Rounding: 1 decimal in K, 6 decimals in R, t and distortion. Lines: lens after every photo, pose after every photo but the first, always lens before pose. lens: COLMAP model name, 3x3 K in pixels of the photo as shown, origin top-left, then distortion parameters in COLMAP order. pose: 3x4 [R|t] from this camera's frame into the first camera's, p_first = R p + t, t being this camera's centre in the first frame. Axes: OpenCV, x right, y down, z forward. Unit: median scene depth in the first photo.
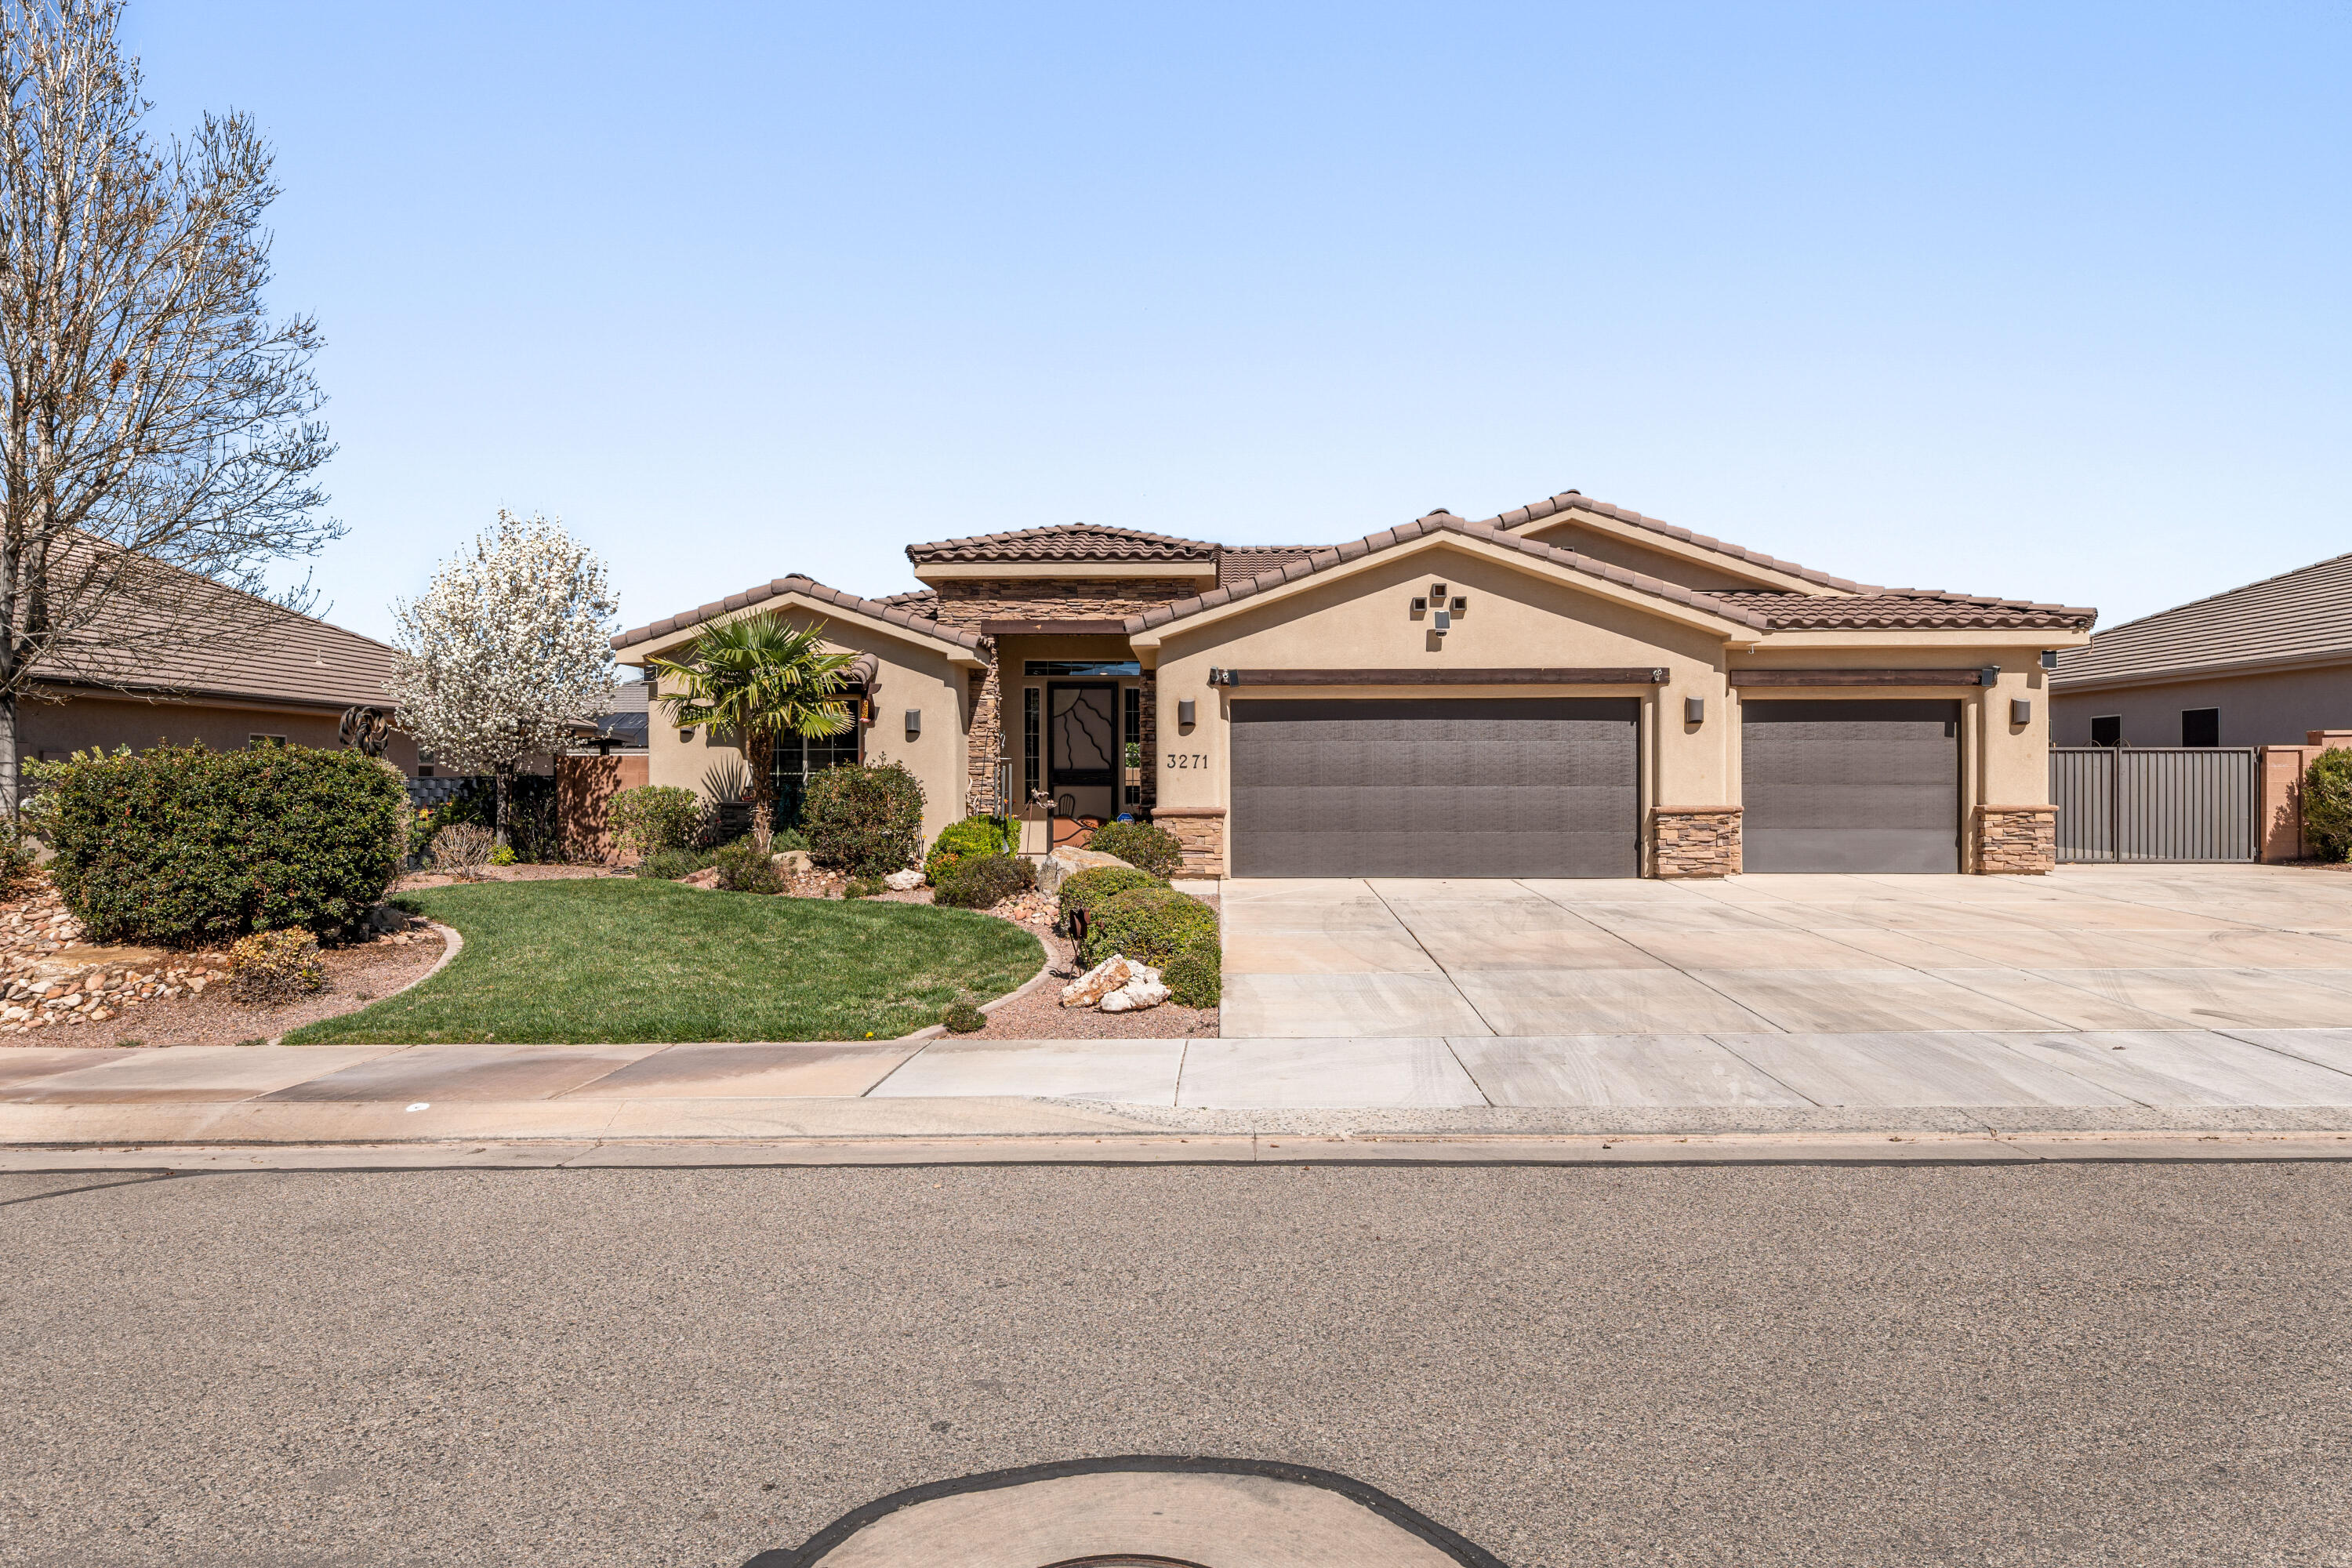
lens RADIAL K [[1394.9, 0, 1175.9], [0, 1394.9, 785.8], [0, 0, 1]] dist [0.000957, 0.000119]
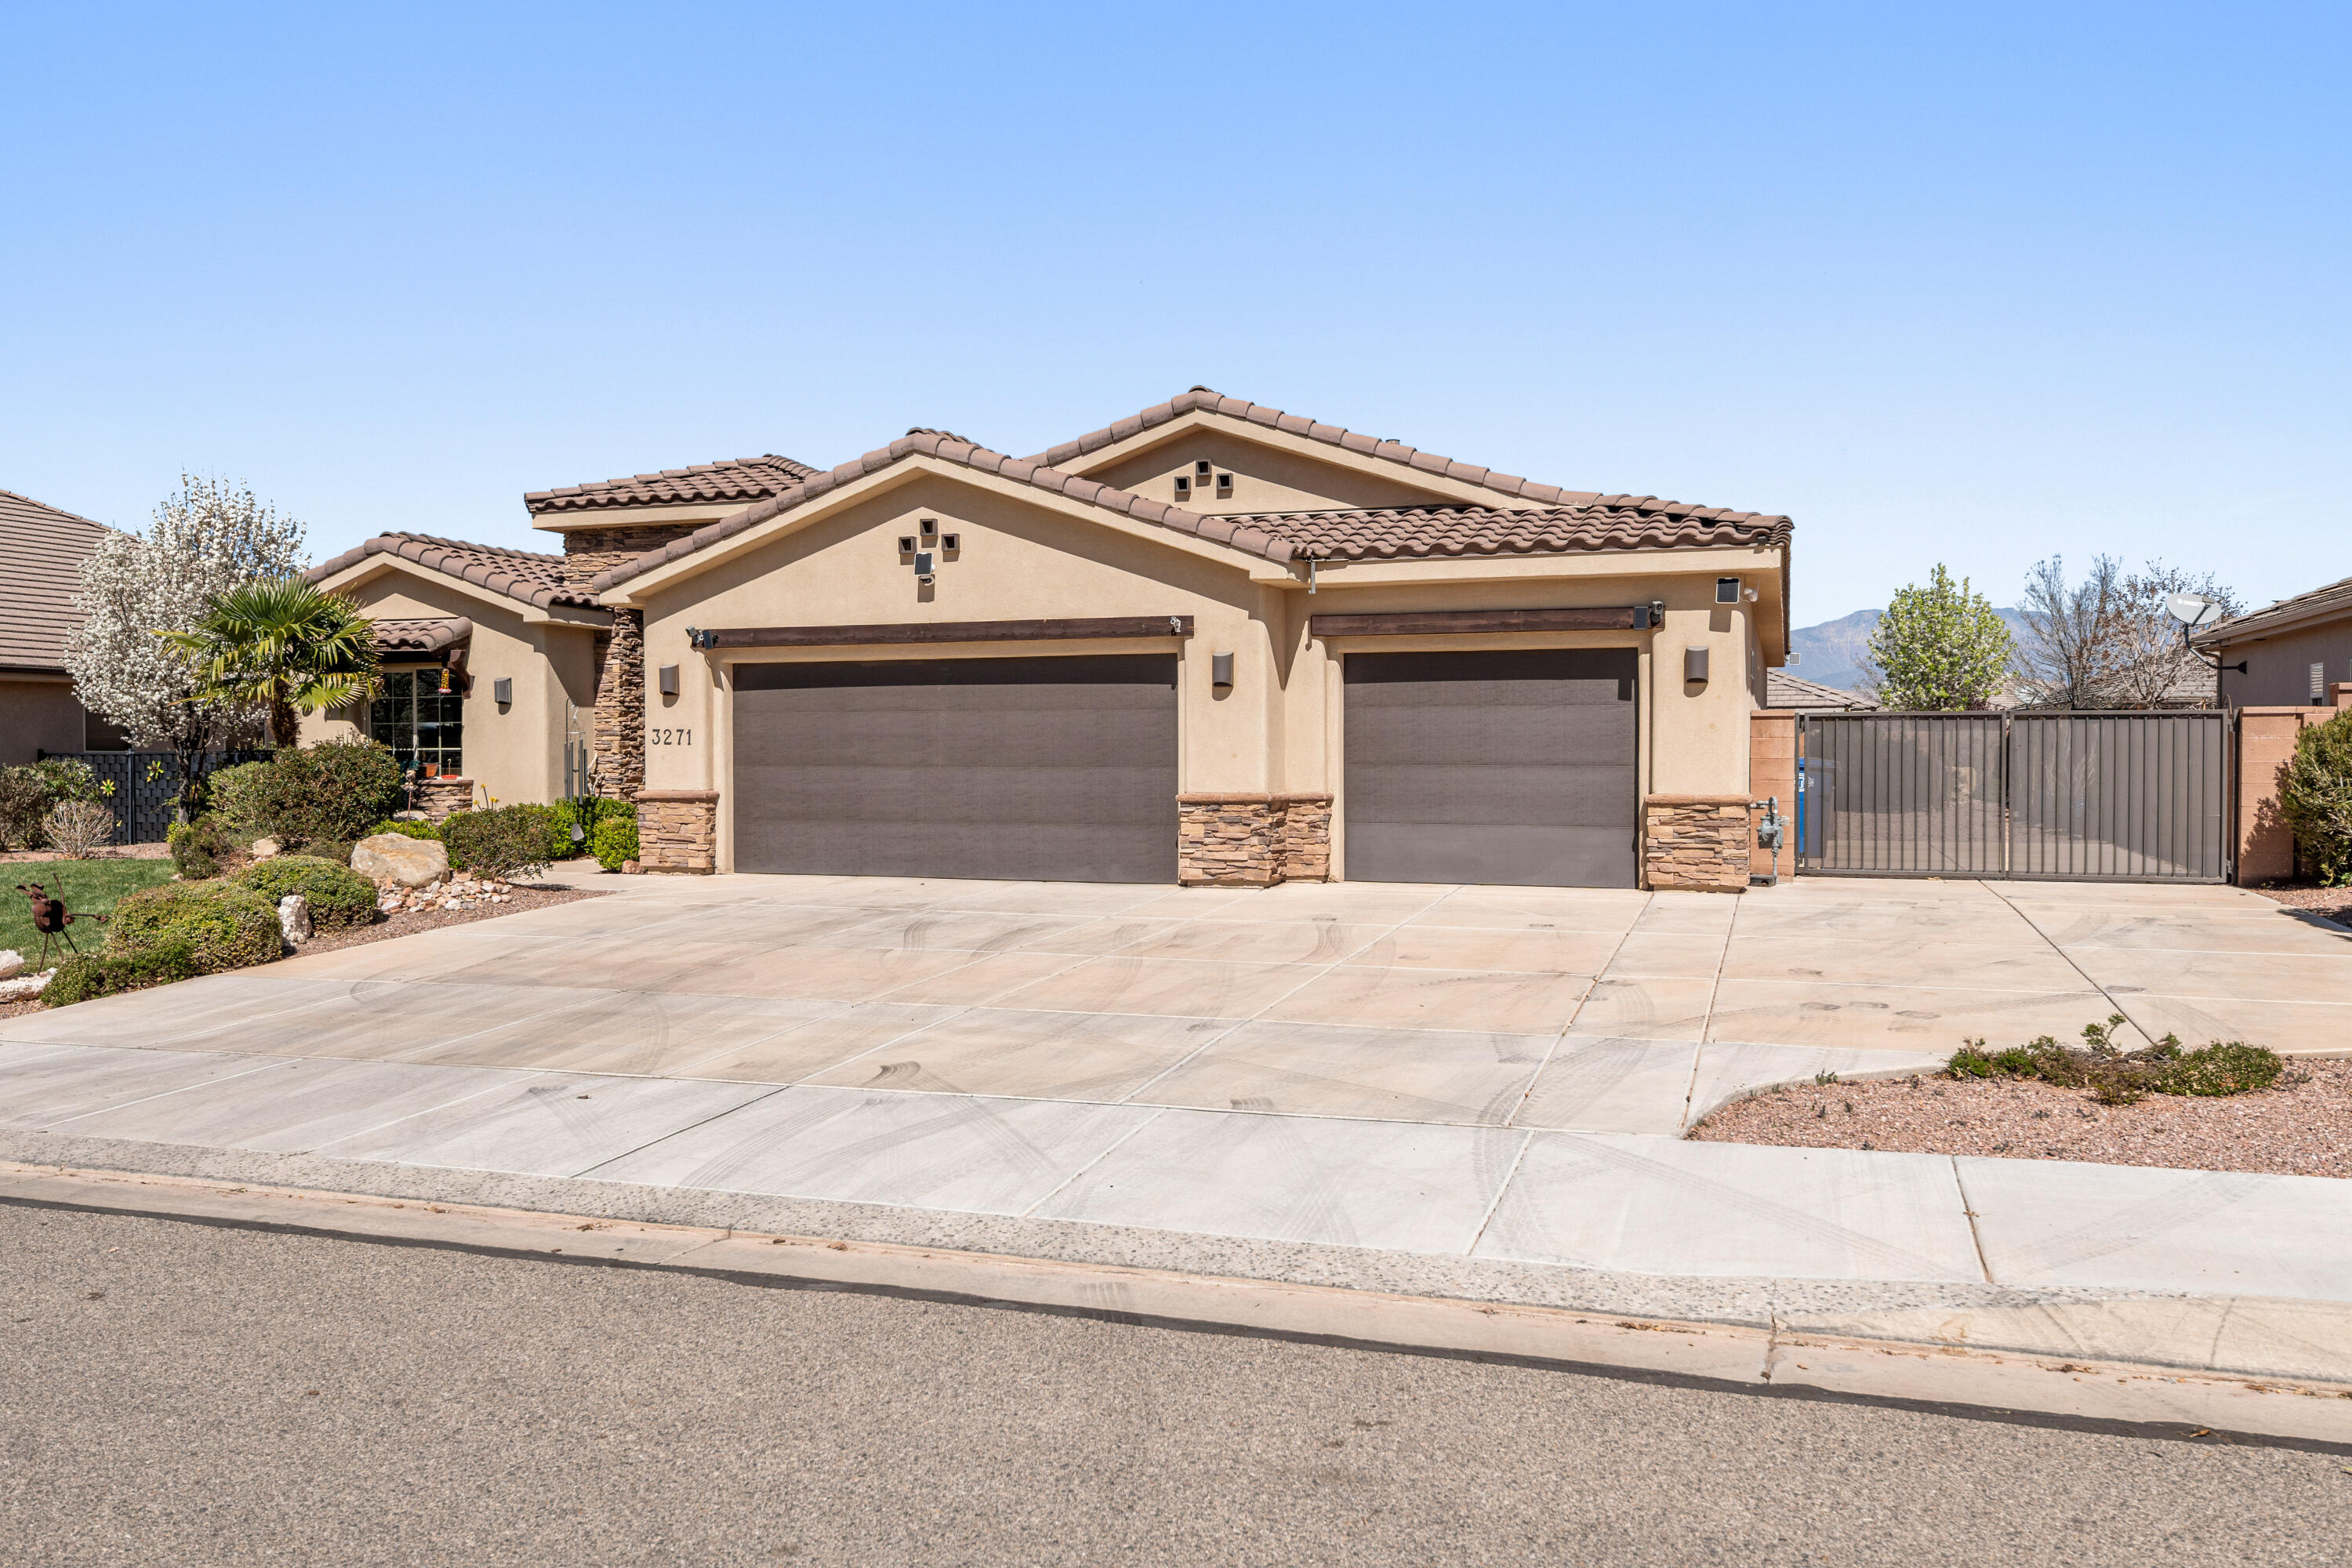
lens RADIAL K [[1825.9, 0, 1175.8], [0, 1825.9, 775.8], [0, 0, 1]] dist [-0.005552, -0.004764]
pose [[0.949530, 0.004154, -0.313647, 0.643903], [-0.001060, 0.999949, 0.010035, -0.005017], [0.313673, -0.009196, 0.949487, 0.026628]]
